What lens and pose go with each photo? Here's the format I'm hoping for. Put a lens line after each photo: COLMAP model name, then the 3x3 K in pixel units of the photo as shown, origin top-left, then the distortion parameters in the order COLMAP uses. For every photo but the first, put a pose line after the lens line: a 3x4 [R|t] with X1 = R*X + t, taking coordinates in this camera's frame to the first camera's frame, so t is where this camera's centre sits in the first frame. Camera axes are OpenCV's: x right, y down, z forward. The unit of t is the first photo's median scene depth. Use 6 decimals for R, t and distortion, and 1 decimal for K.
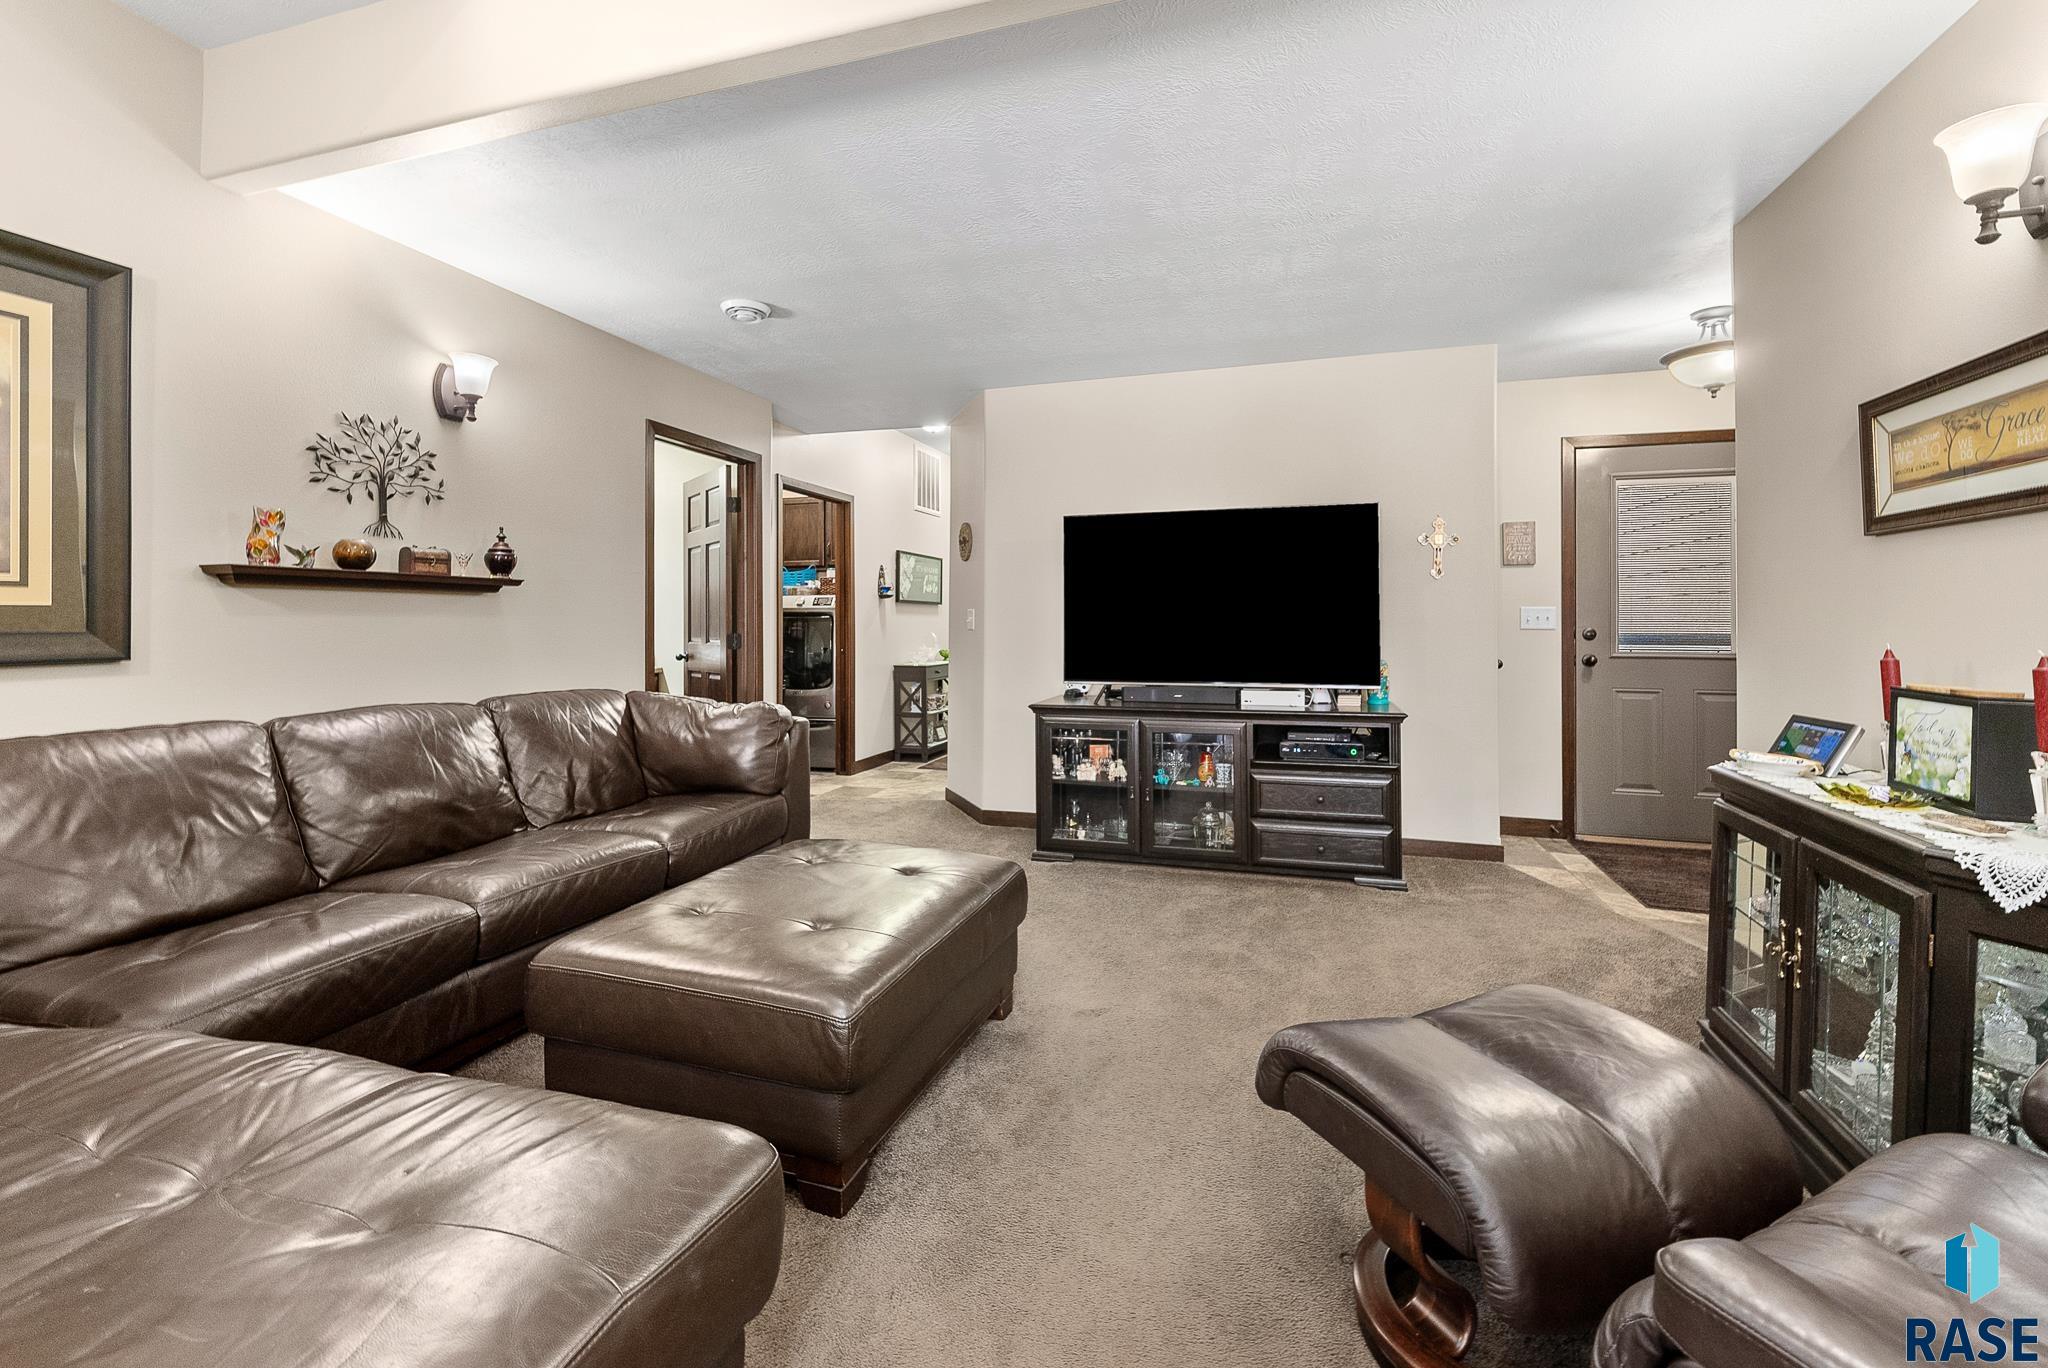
lens RADIAL K [[851.5, 0, 1019.2], [0, 851.5, 615.7], [0, 0, 1]] dist [0.002269, -0.000237]
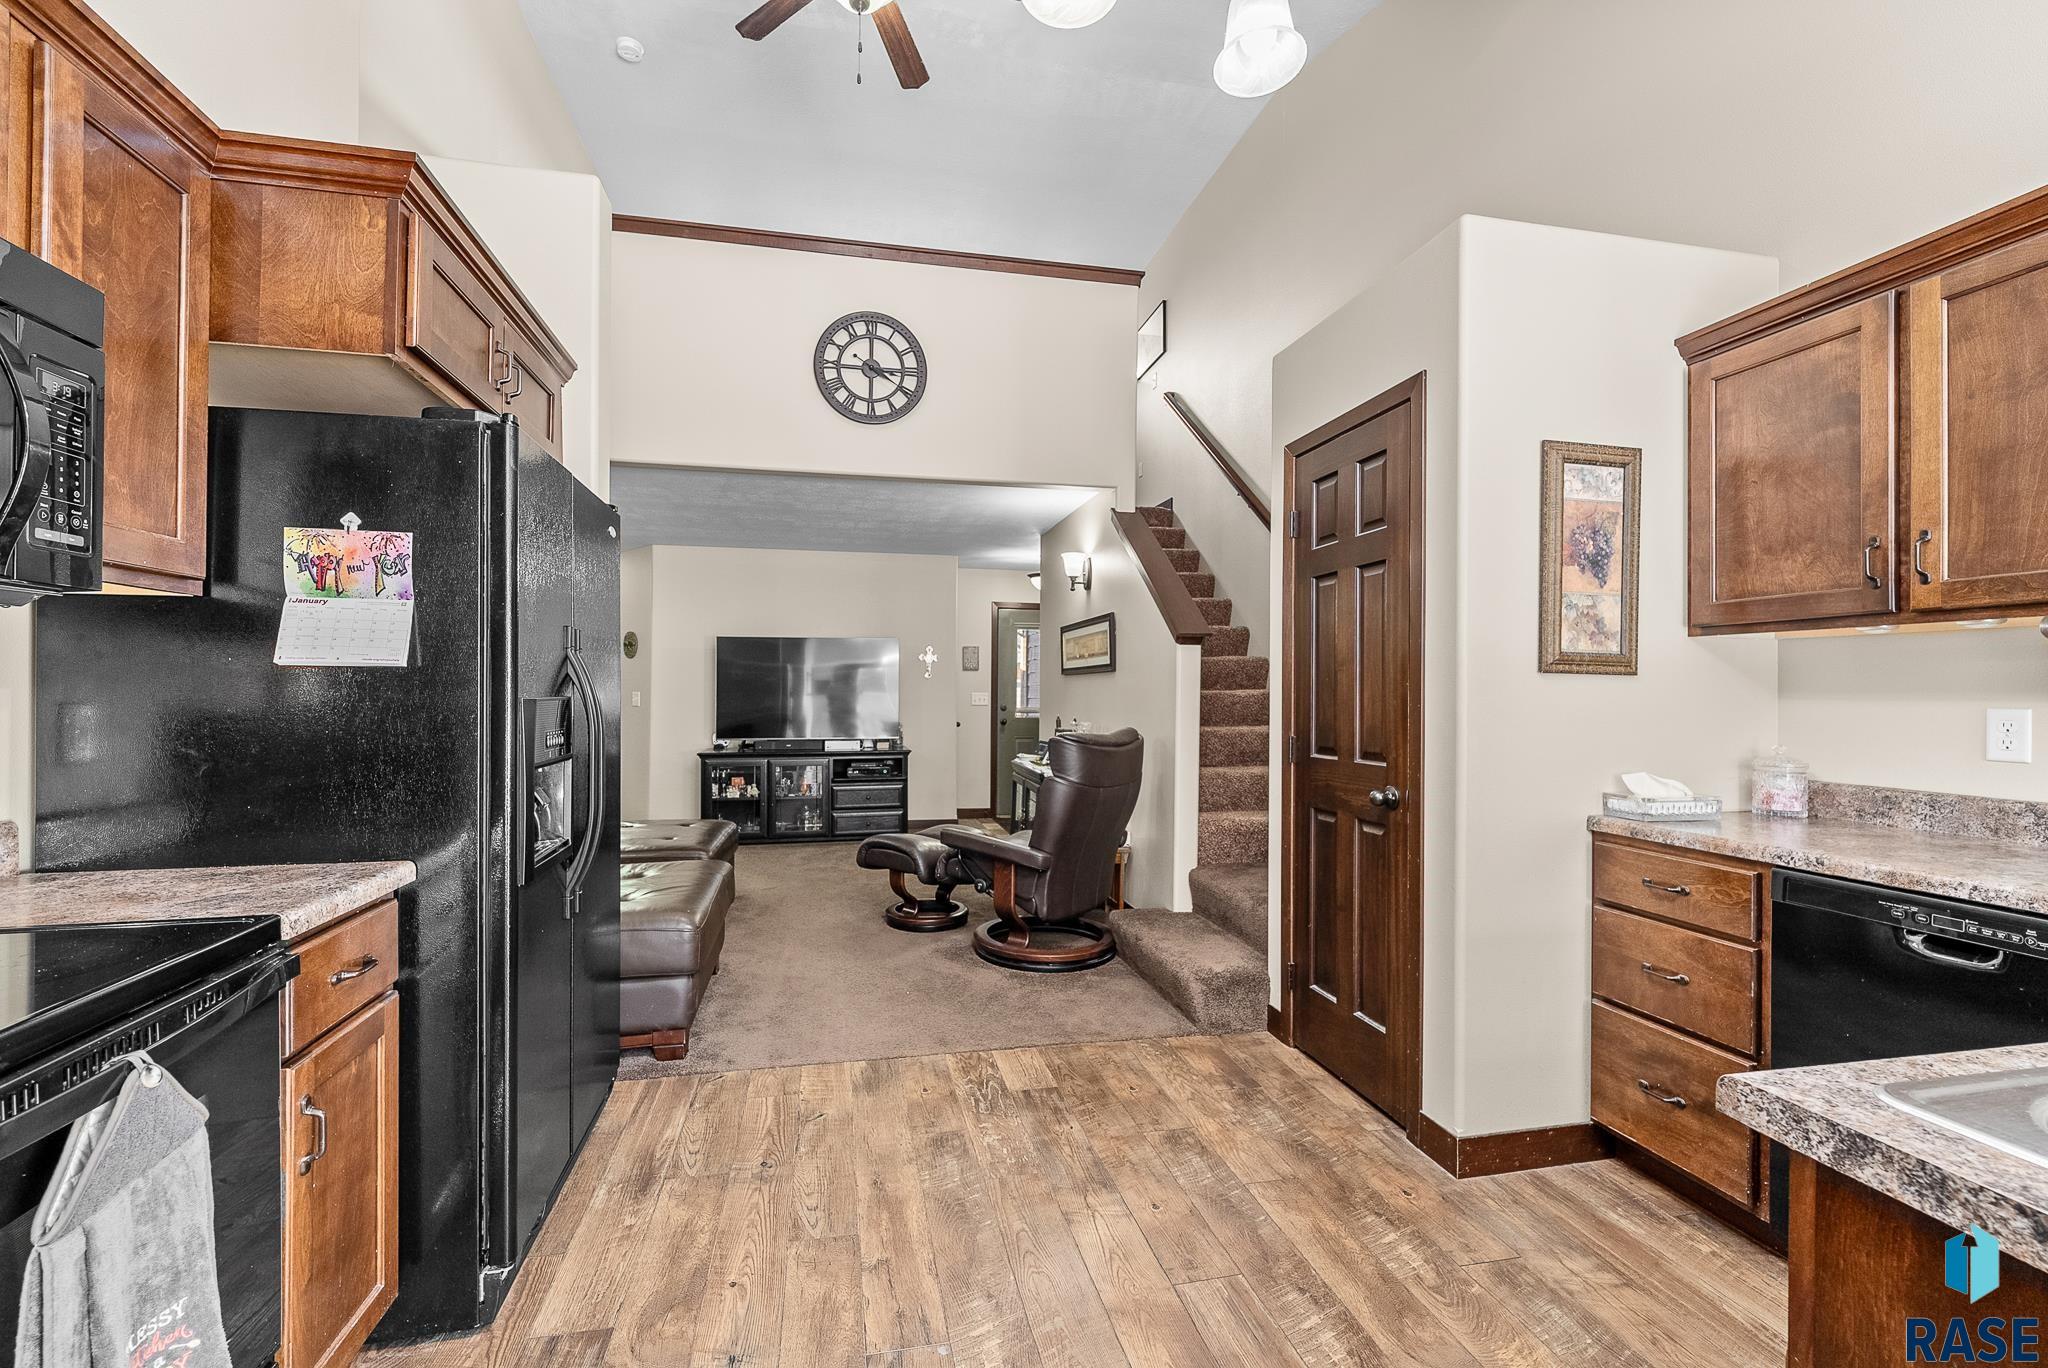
lens RADIAL K [[851.5, 0, 1016.0], [0, 851.5, 687.2], [0, 0, 1]] dist [0.002269, -0.000237]
pose [[0.861989, 0.009493, 0.506838, -0.287597], [-0.011918, 0.999928, 0.001541, -0.030594], [-0.506787, -0.007368, 0.862040, -0.703493]]
